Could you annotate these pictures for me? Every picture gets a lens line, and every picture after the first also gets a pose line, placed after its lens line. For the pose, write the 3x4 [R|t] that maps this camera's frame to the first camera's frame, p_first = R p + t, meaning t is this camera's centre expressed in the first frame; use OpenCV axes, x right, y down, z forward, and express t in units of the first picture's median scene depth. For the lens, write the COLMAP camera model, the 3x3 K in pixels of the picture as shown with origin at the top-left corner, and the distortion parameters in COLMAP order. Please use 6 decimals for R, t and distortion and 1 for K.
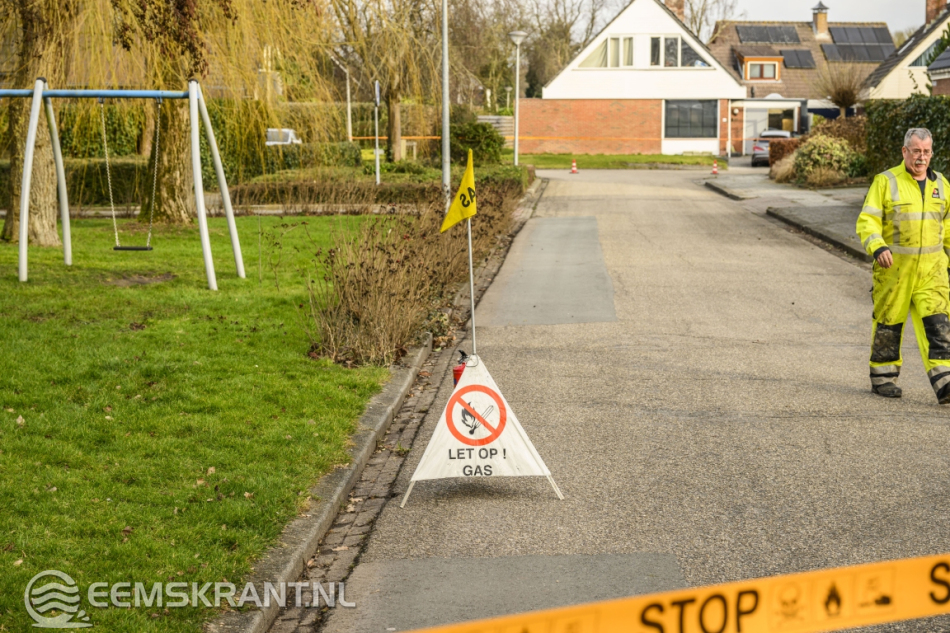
lens RADIAL K [[1682.1, 0, 471.6], [0, 1682.1, 320.1], [0, 0, 1]] dist [0.002617, 0.000000]
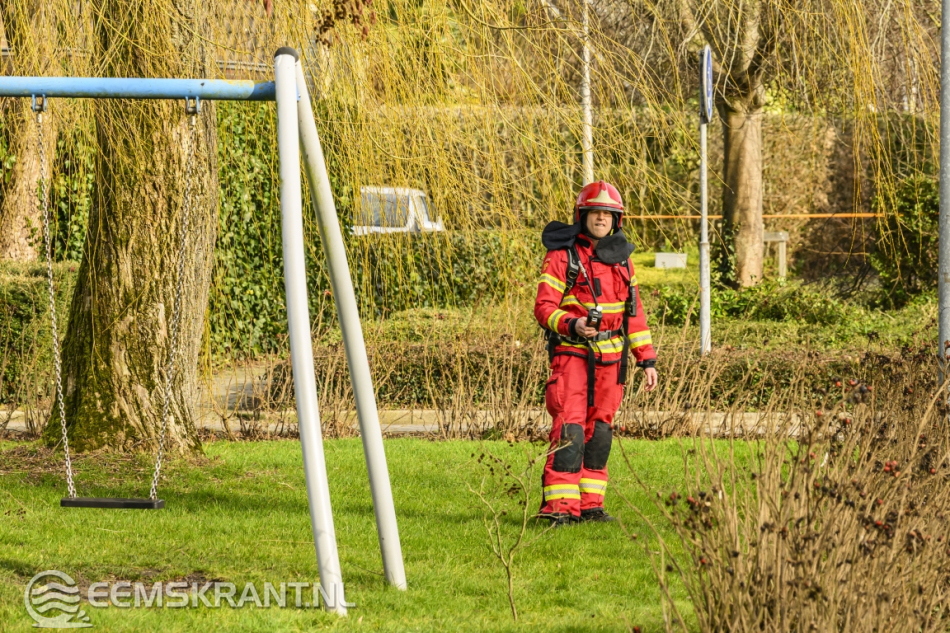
lens RADIAL K [[5598.0, 0, 471.3], [0, 5598.0, 316.7], [0, 0, 1]] dist [0.244174, 0.000000]
pose [[0.996773, 0.009742, -0.079676, -0.017722], [-0.016935, 0.995788, -0.090109, 0.017951], [0.078463, 0.091168, 0.992740, -0.149074]]
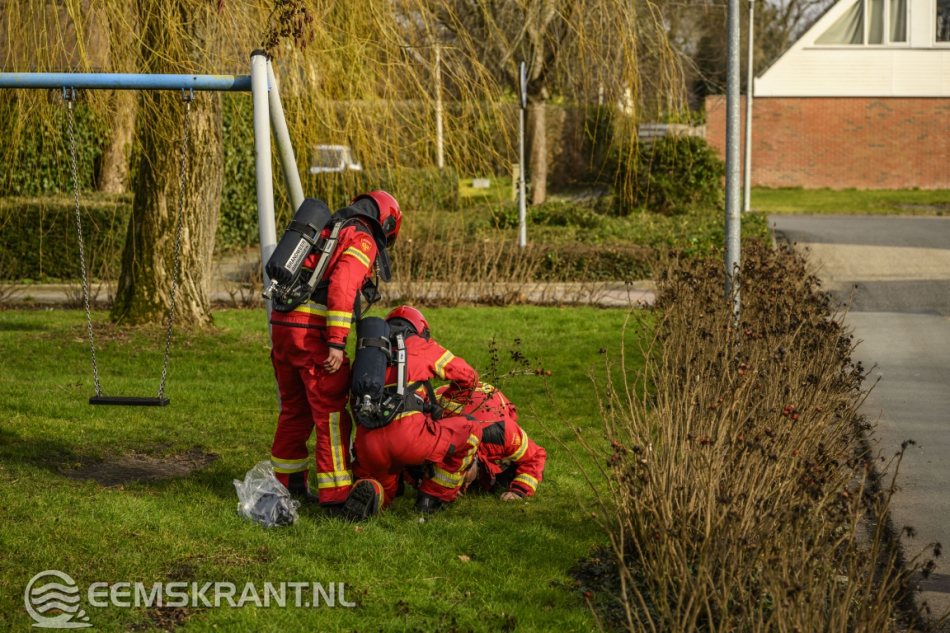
lens RADIAL K [[2597.5, 0, 476.2], [0, 2597.5, 316.3], [0, 0, 1]] dist [0.010740, 0.000000]
pose [[0.999302, 0.007241, -0.036660, -0.052072], [-0.008923, 0.998904, -0.045943, -0.023245], [0.036287, 0.046238, 0.998271, 0.180819]]
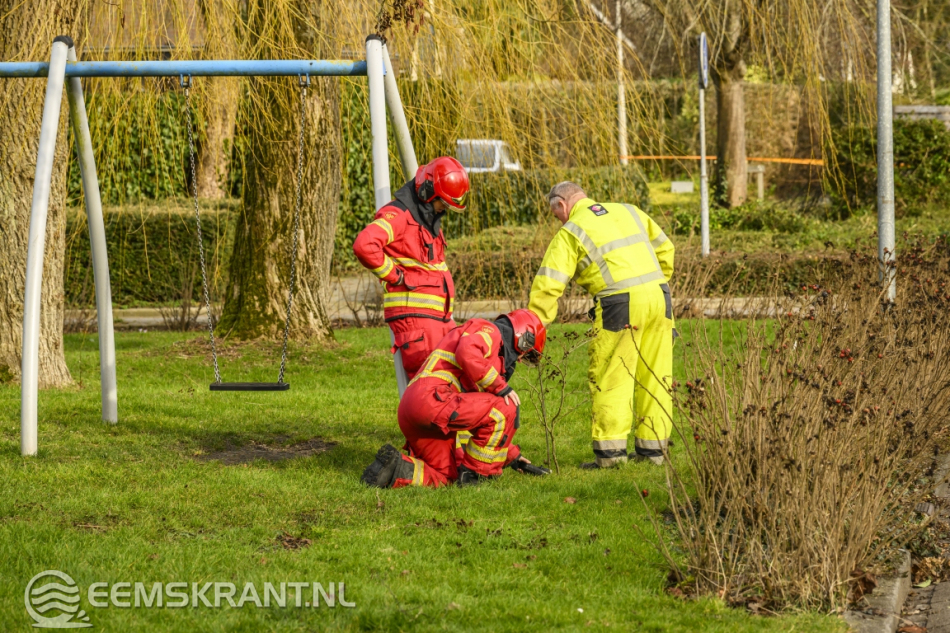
lens RADIAL K [[3767.9, 0, 533.3], [0, 3767.9, 327.0], [0, 0, 1]] dist [0.099332, 0.000000]
pose [[0.996341, -0.008010, -0.085085, -0.019738], [0.002626, 0.997997, -0.063207, 0.006053], [0.085421, 0.062753, 0.994367, -0.046151]]
